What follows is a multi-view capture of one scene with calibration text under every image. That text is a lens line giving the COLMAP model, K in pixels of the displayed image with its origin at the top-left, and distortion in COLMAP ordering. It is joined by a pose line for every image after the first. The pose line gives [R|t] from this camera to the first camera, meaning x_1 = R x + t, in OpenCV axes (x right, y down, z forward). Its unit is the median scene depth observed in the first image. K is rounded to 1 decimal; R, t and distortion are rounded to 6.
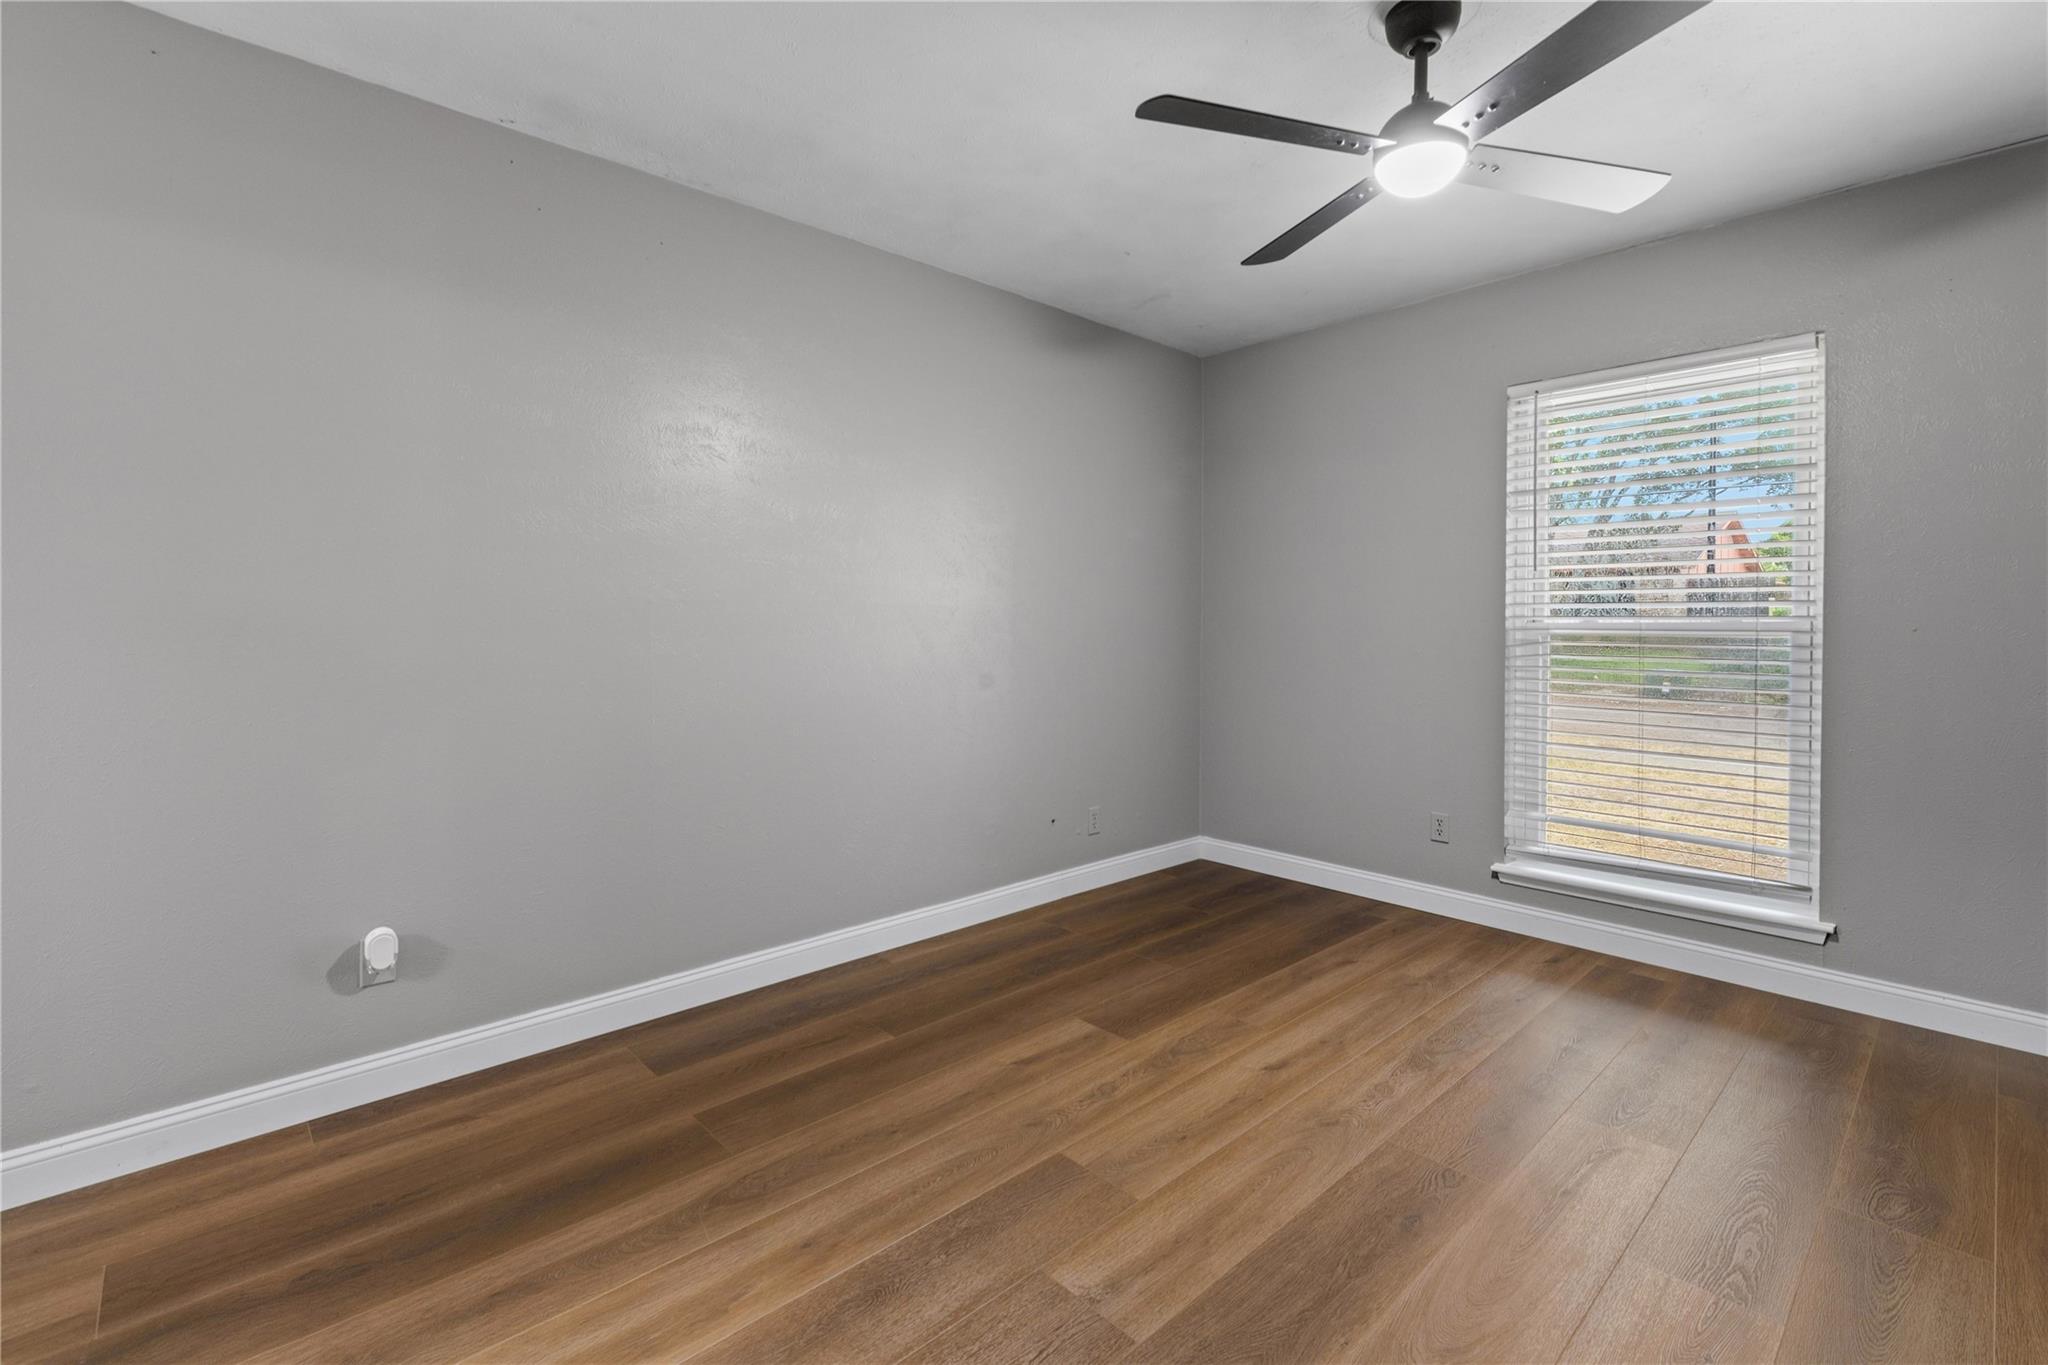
lens RADIAL K [[912.3, 0, 1018.4], [0, 912.3, 647.3], [0, 0, 1]] dist [0.000261, 0.000121]
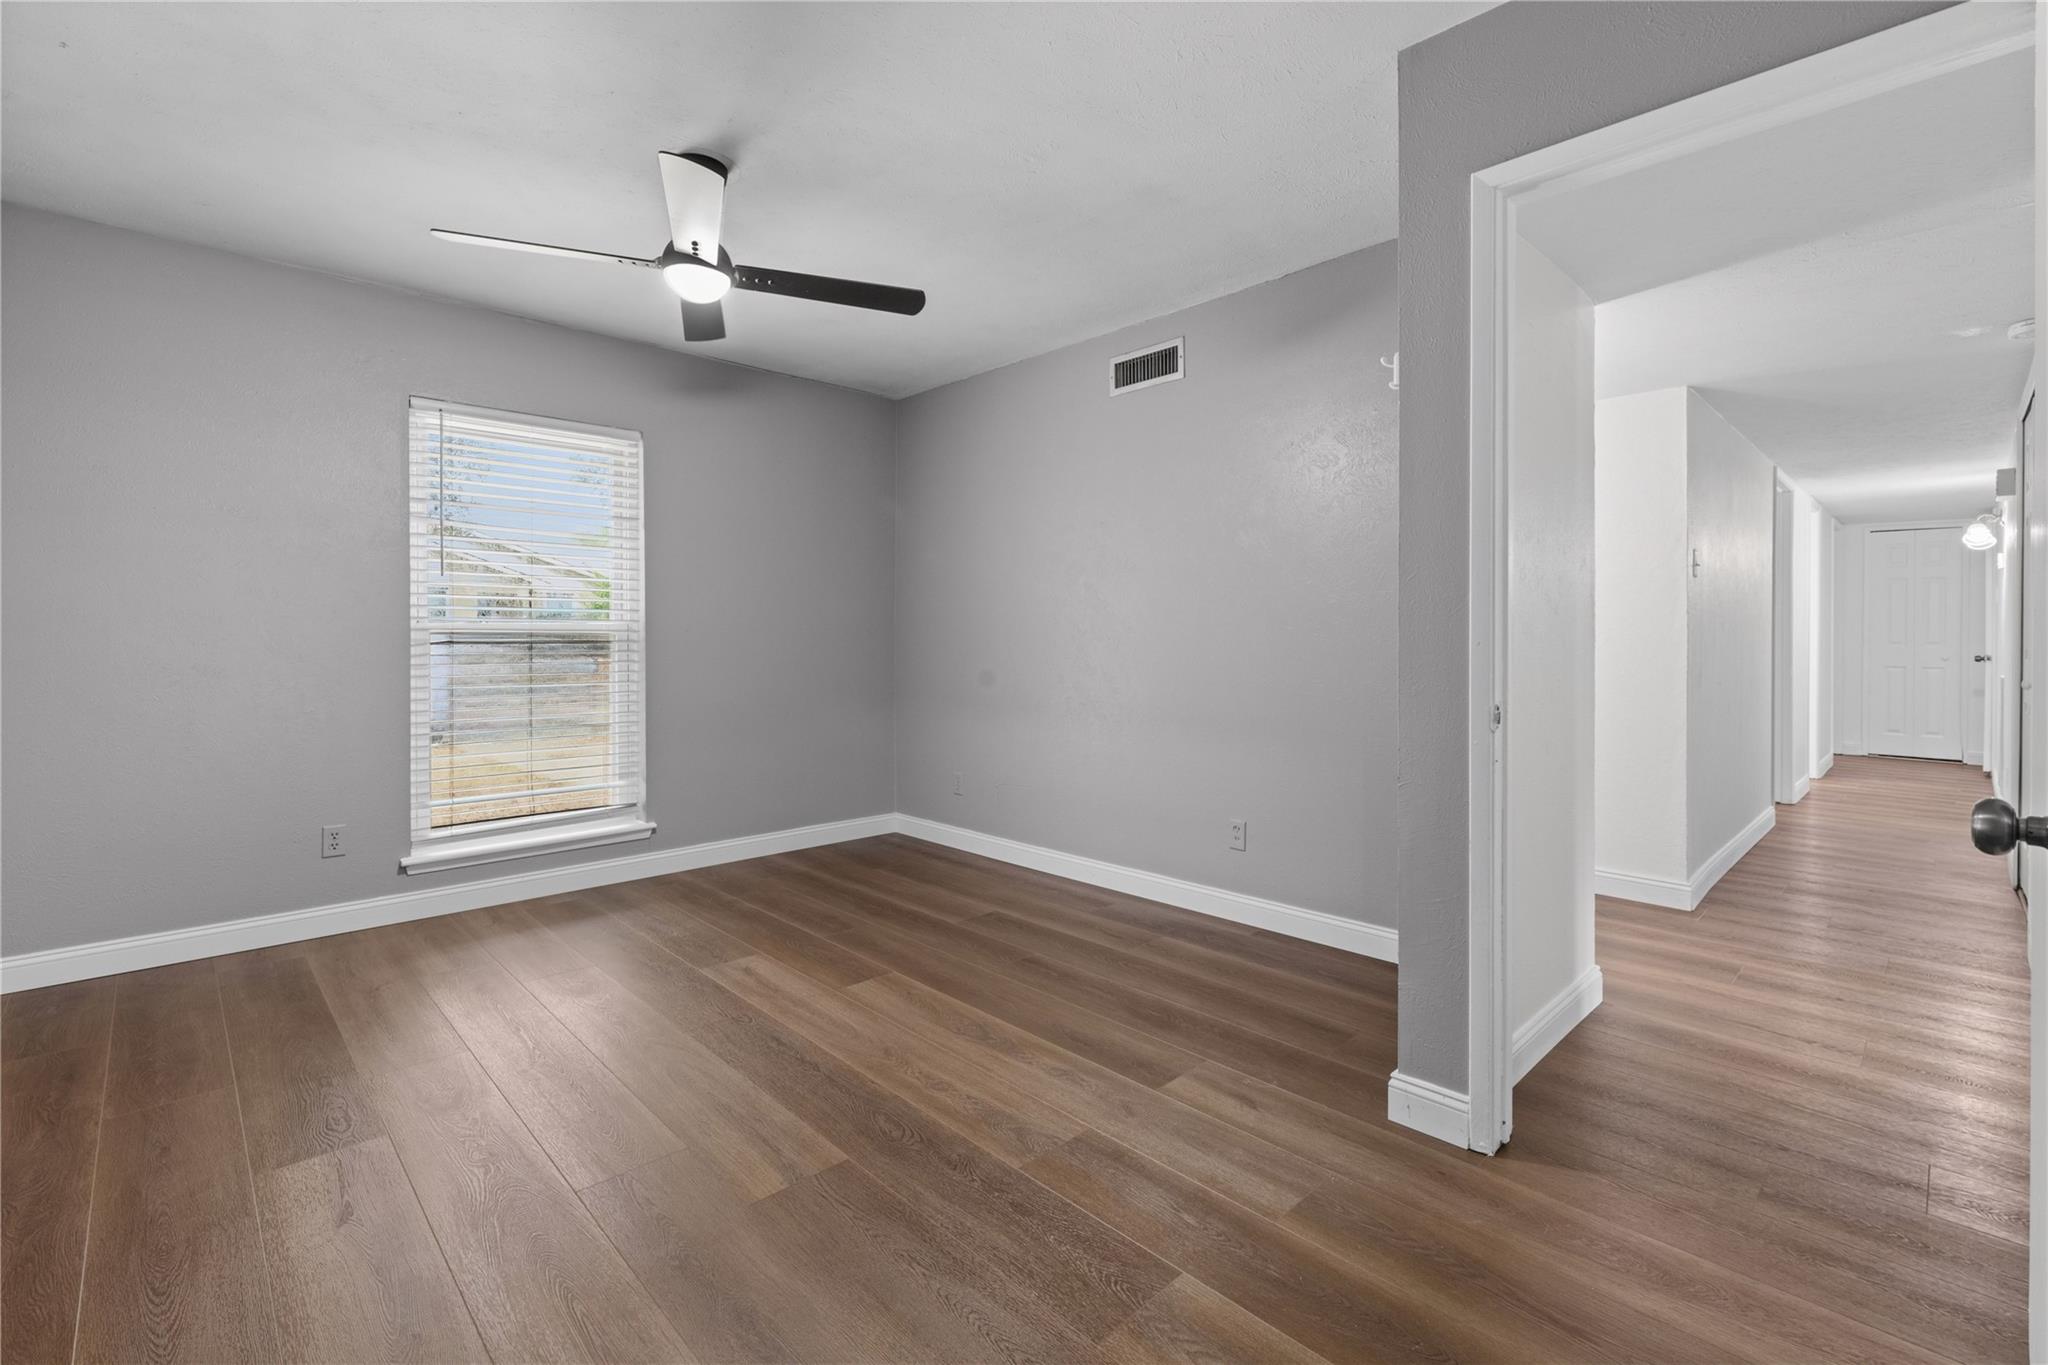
lens RADIAL K [[912.3, 0, 1018.4], [0, 912.3, 647.3], [0, 0, 1]] dist [0.000261, 0.000121]
pose [[-0.006995, -0.019484, 0.999786, -0.534301], [0.021841, 0.999569, 0.019632, -0.005046], [-0.999737, 0.021973, -0.006567, 0.334442]]
